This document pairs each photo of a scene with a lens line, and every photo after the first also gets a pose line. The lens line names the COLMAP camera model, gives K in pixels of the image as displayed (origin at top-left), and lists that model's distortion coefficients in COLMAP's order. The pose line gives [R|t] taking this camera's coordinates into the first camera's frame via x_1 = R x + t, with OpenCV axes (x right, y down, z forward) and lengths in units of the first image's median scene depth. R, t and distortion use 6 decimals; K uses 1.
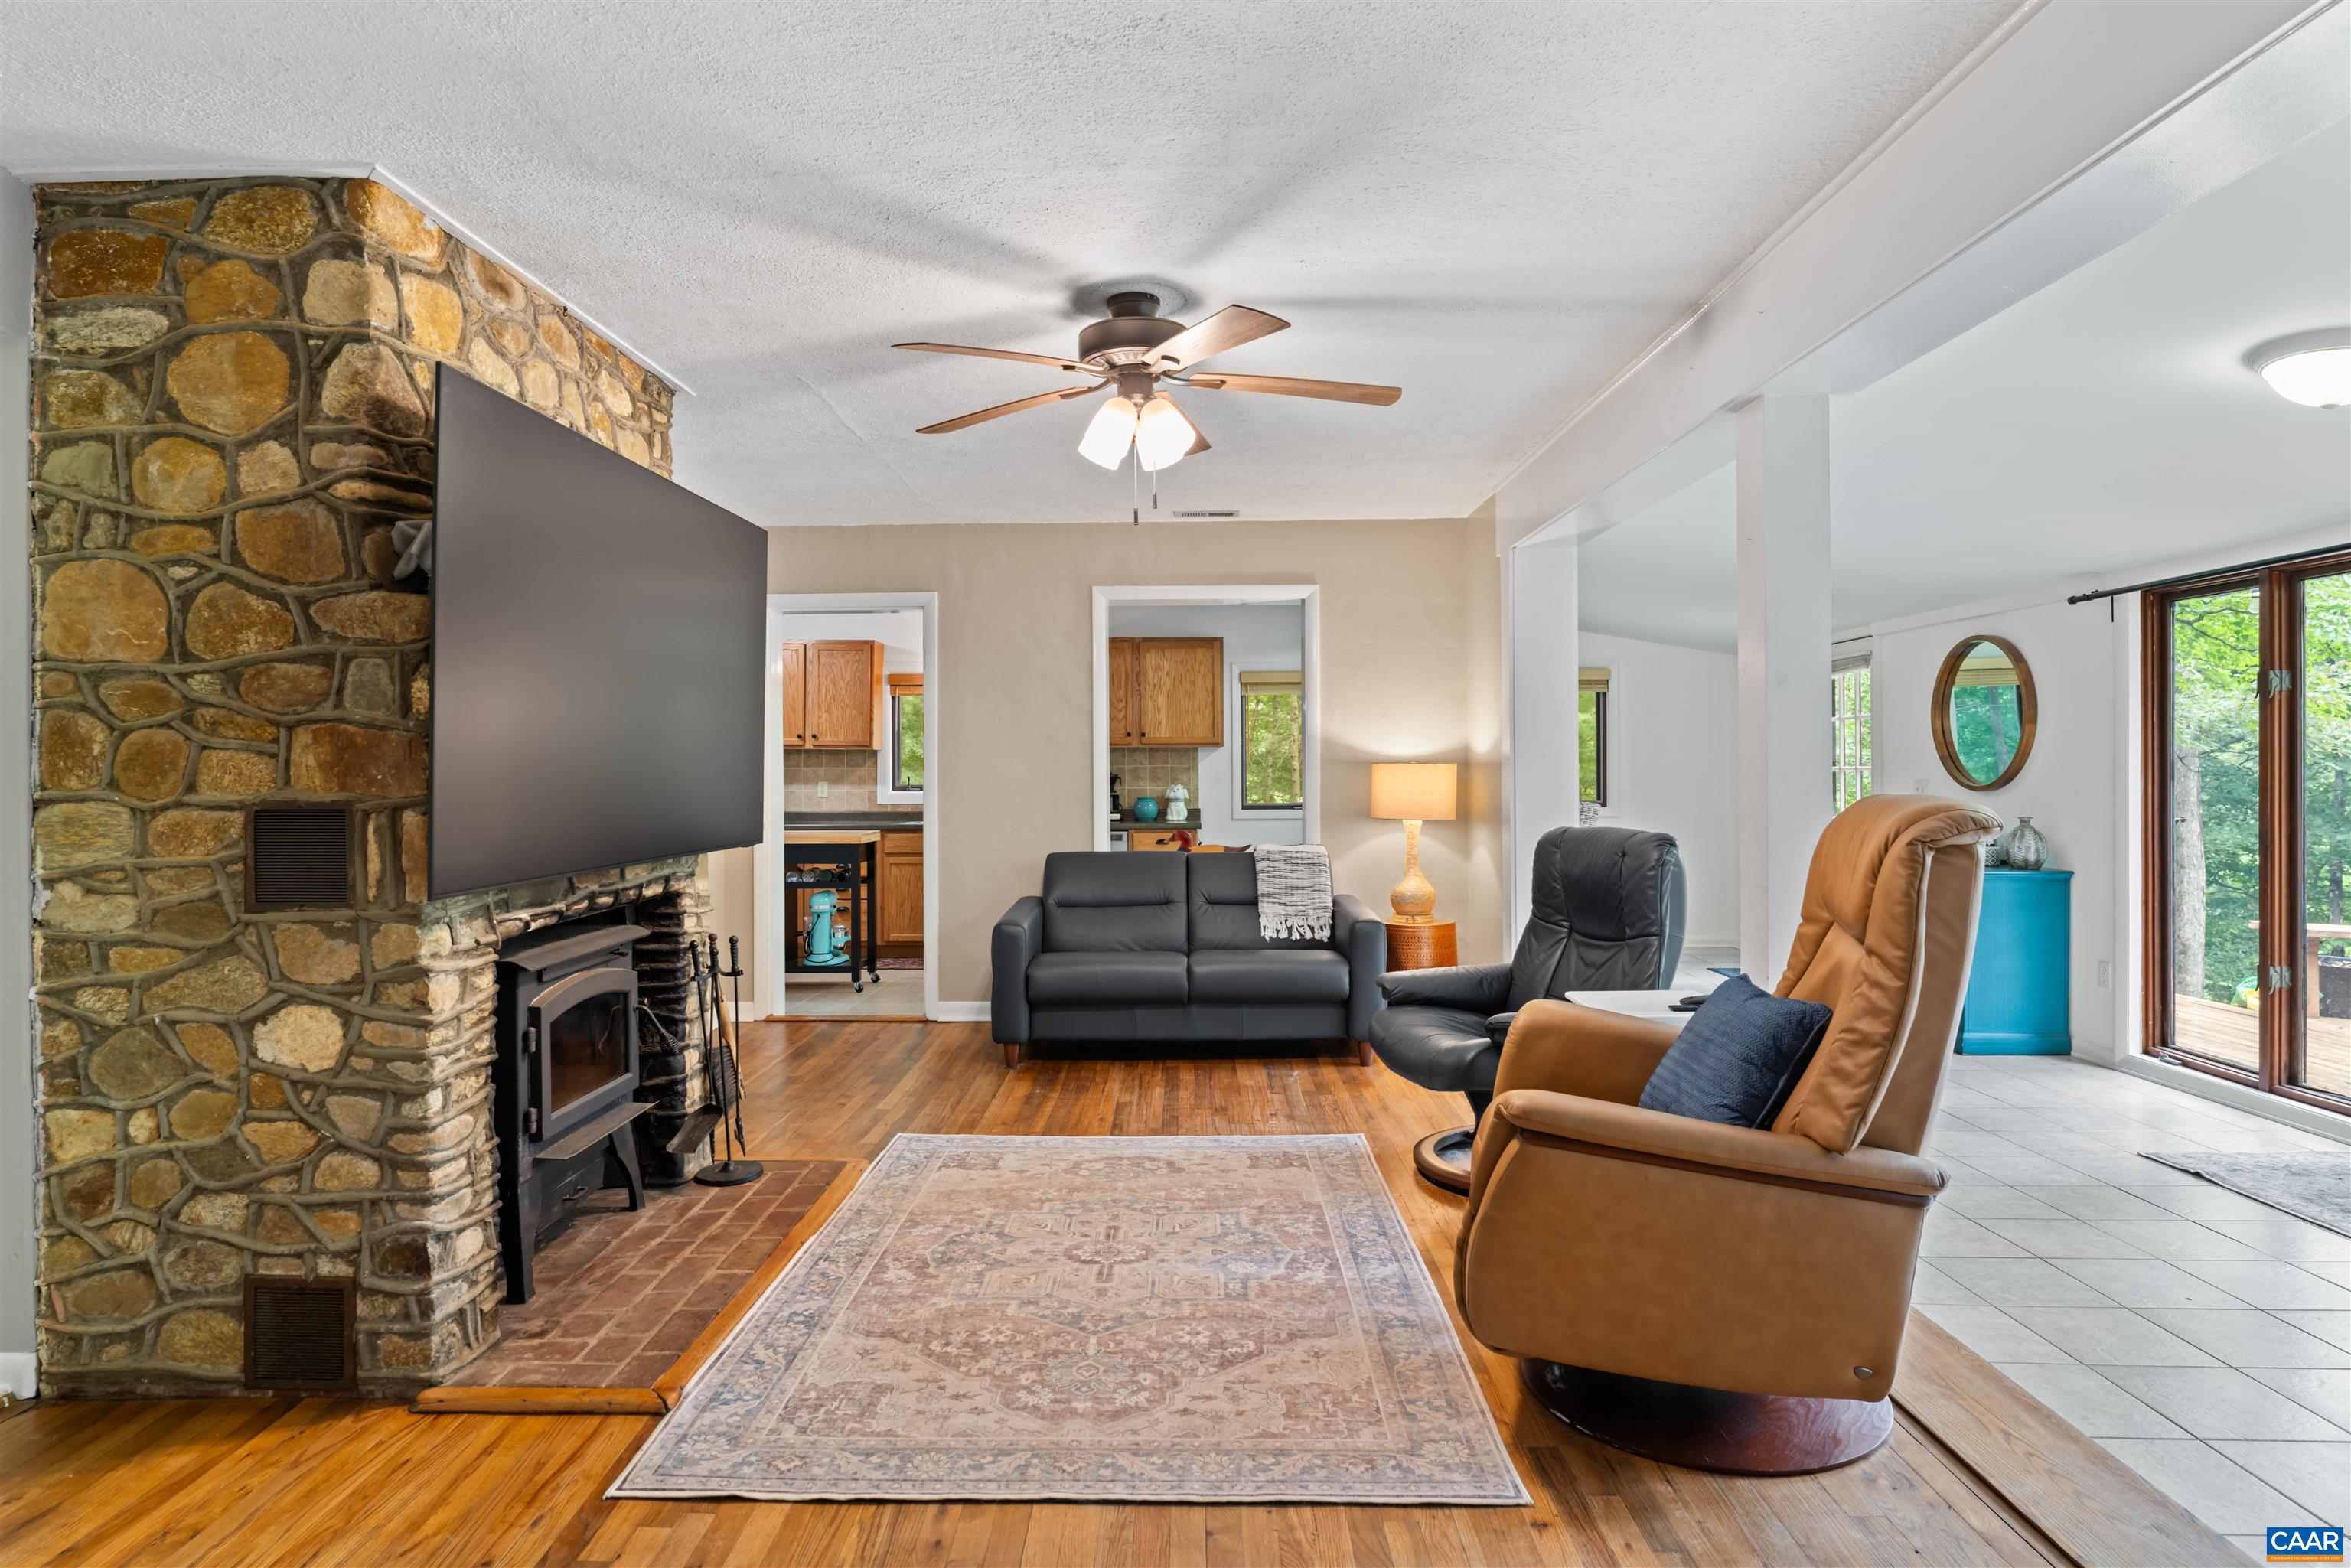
lens RADIAL K [[1311.9, 0, 1149.6], [0, 1311.9, 775.1], [0, 0, 1]] dist [-0.000829, -0.000293]
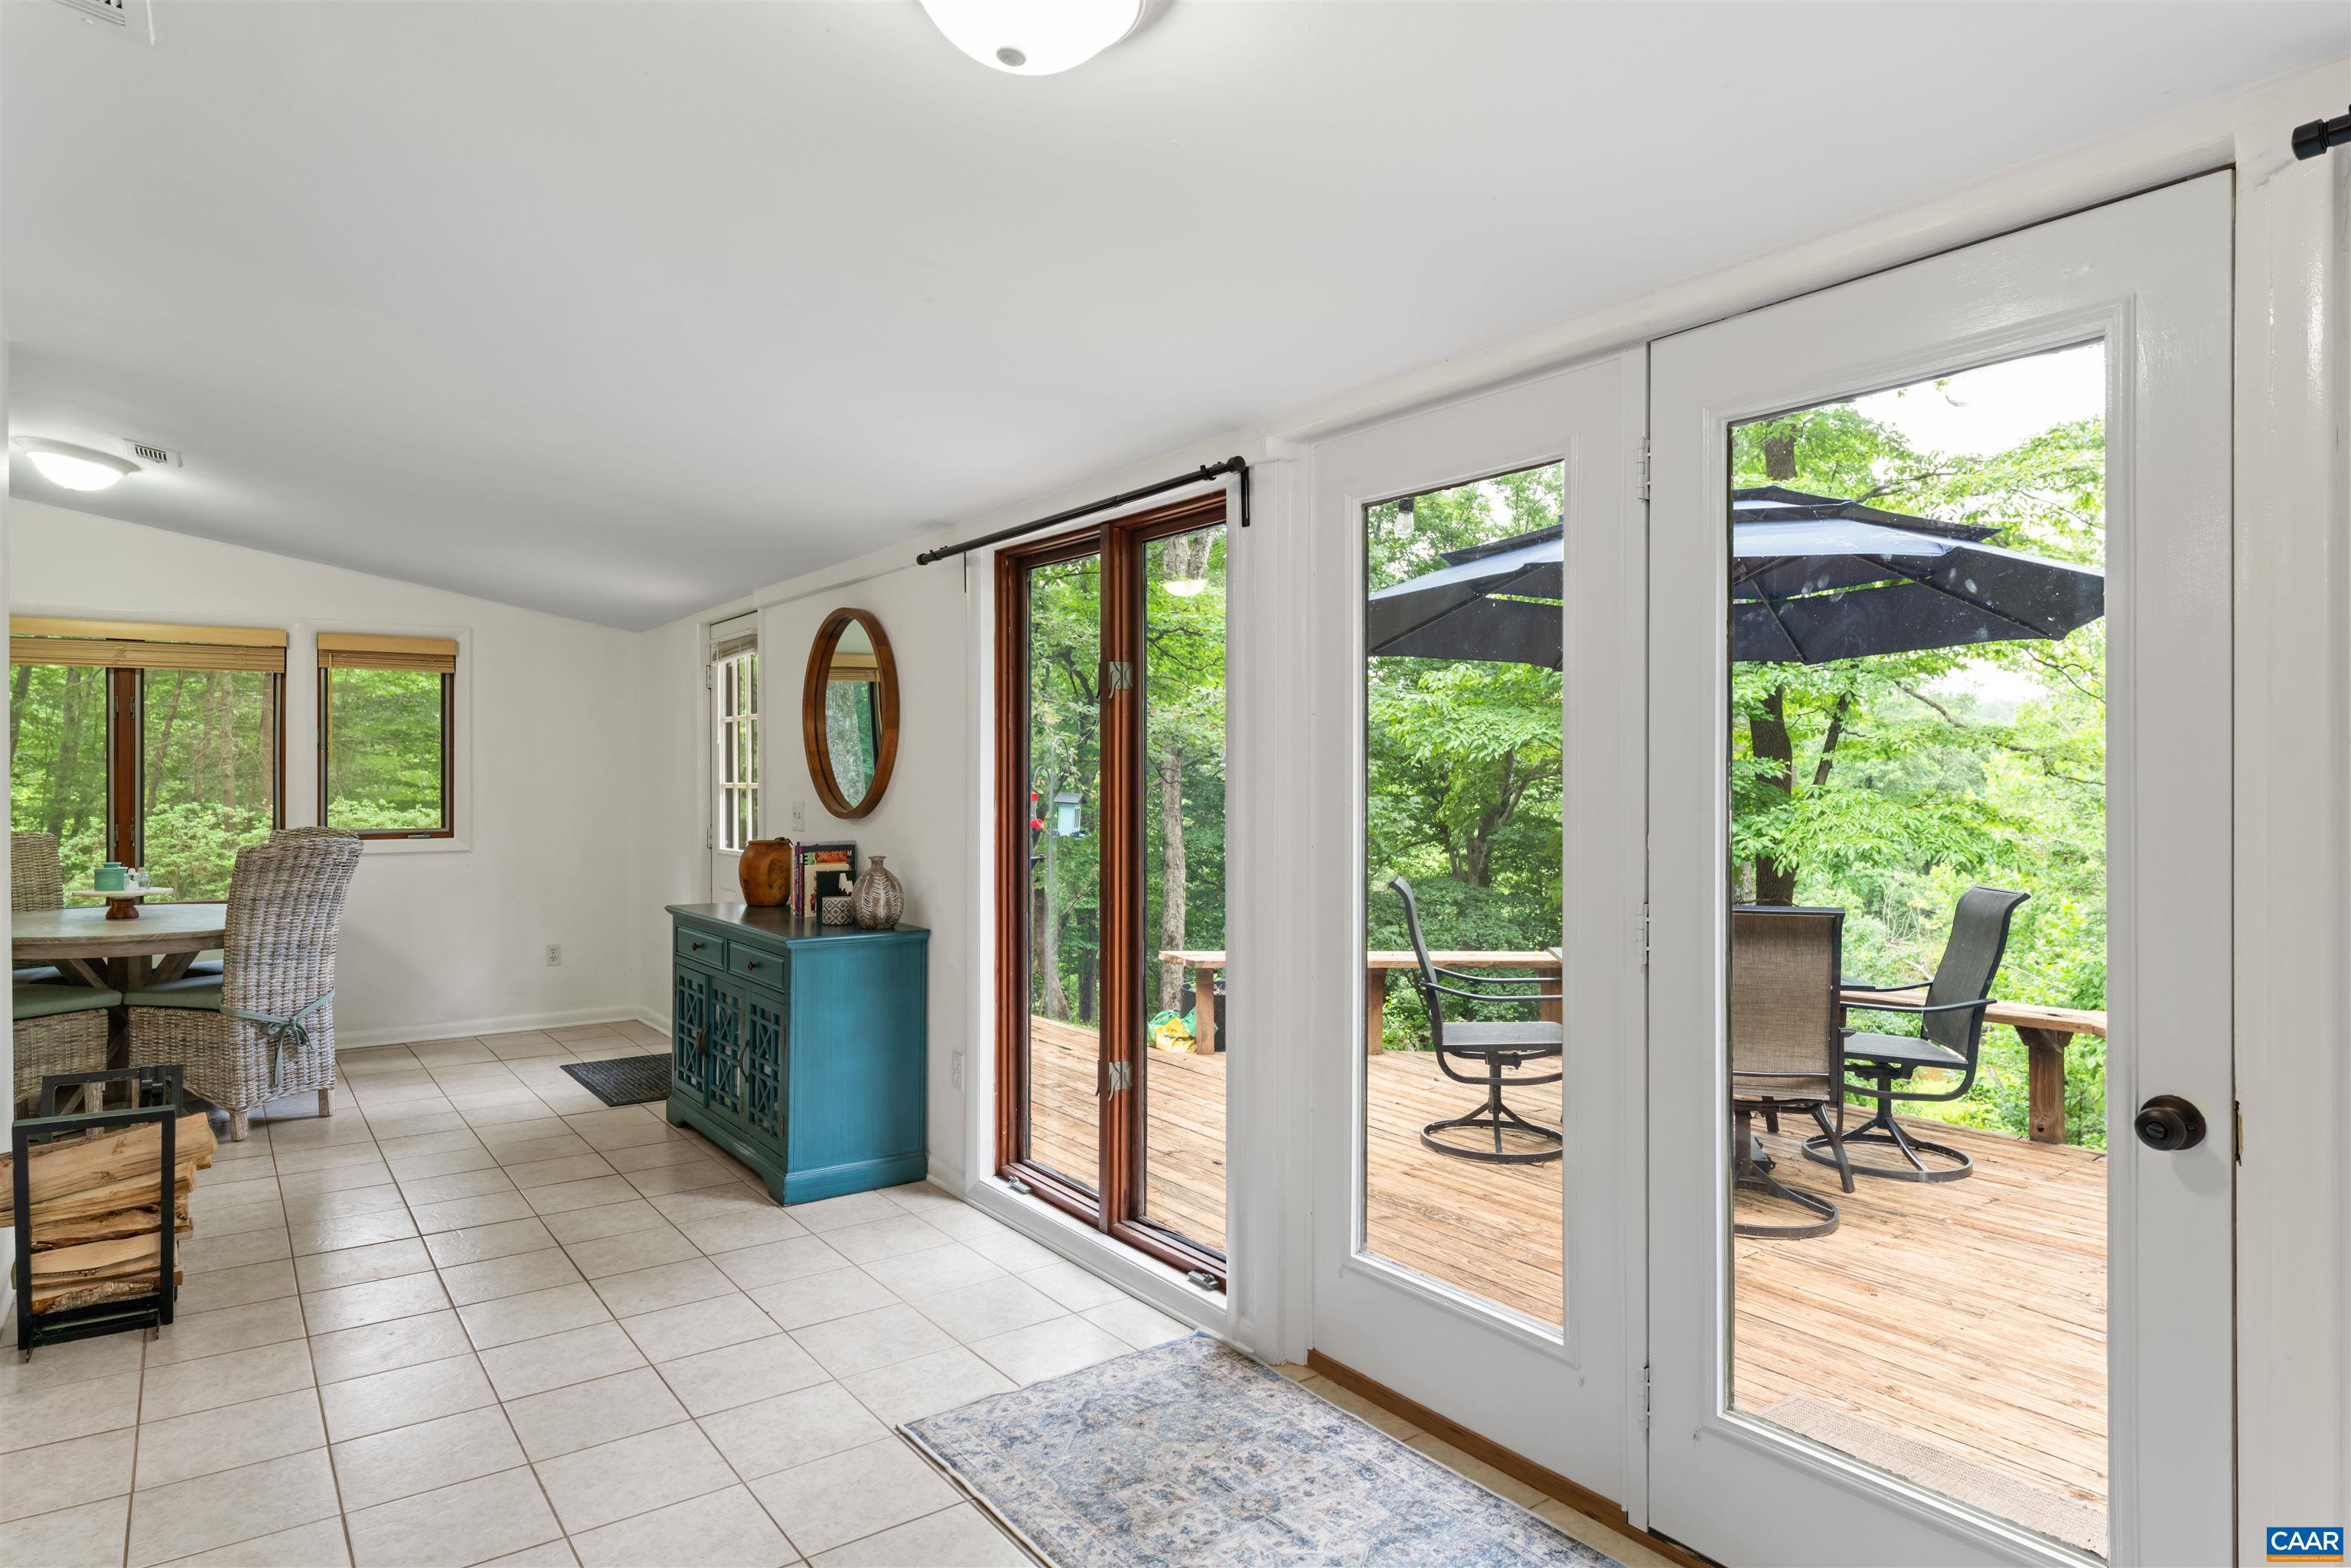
lens RADIAL K [[1356.3, 0, 1175.5], [0, 1356.3, 784.0], [0, 0, 1]] dist [0.003420, 0.000064]
pose [[0.794152, 0.000248, 0.607719, 0.546020], [-0.001588, 0.999997, 0.001667, -0.015644], [-0.607717, -0.002289, 0.794150, 0.482593]]
